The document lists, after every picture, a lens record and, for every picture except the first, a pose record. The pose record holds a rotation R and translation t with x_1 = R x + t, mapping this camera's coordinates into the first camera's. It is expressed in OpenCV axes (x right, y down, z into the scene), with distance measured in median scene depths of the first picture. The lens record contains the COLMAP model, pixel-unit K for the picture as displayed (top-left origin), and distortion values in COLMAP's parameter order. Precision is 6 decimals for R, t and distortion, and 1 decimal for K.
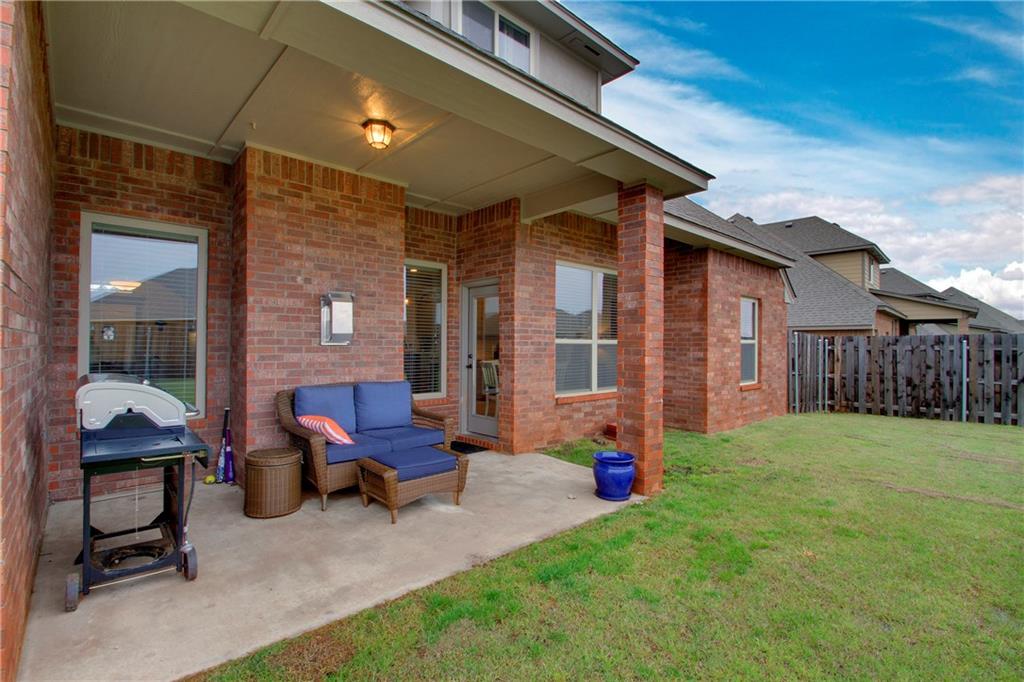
lens RADIAL K [[471.9, 0, 520.1], [0, 471.9, 340.6], [0, 0, 1]] dist [-0.001540, 0.000009]
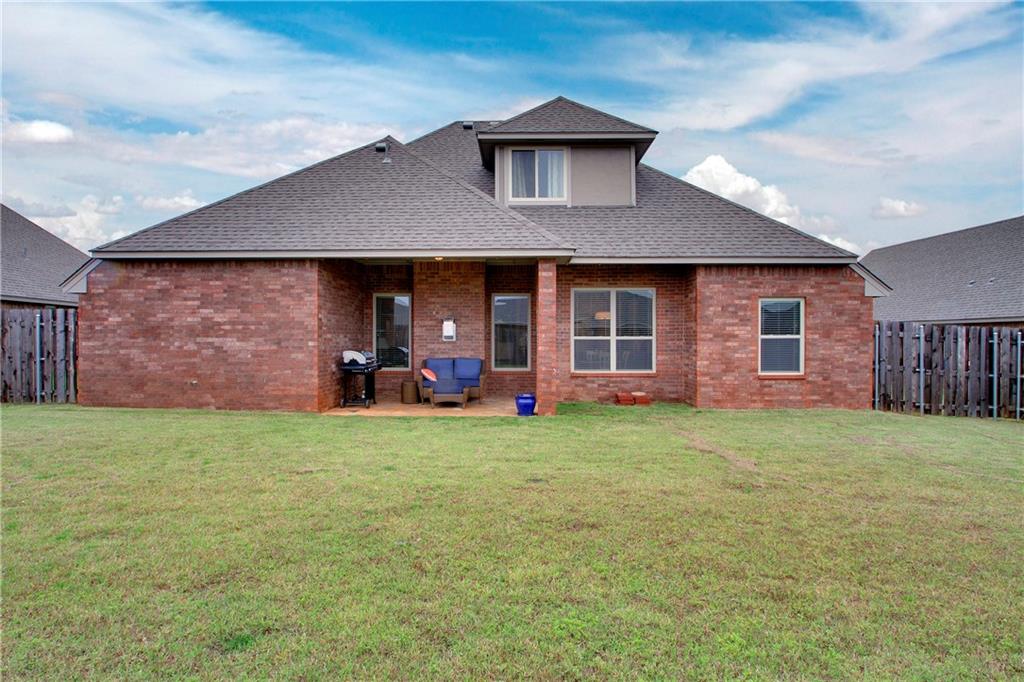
lens RADIAL K [[471.9, 0, 505.4], [0, 471.9, 339.7], [0, 0, 1]] dist [-0.001540, 0.000009]
pose [[0.743146, -0.004496, -0.669115, 1.235820], [0.007940, 0.999966, 0.002099, 0.002143], [0.669083, -0.006873, 0.743156, -0.456388]]
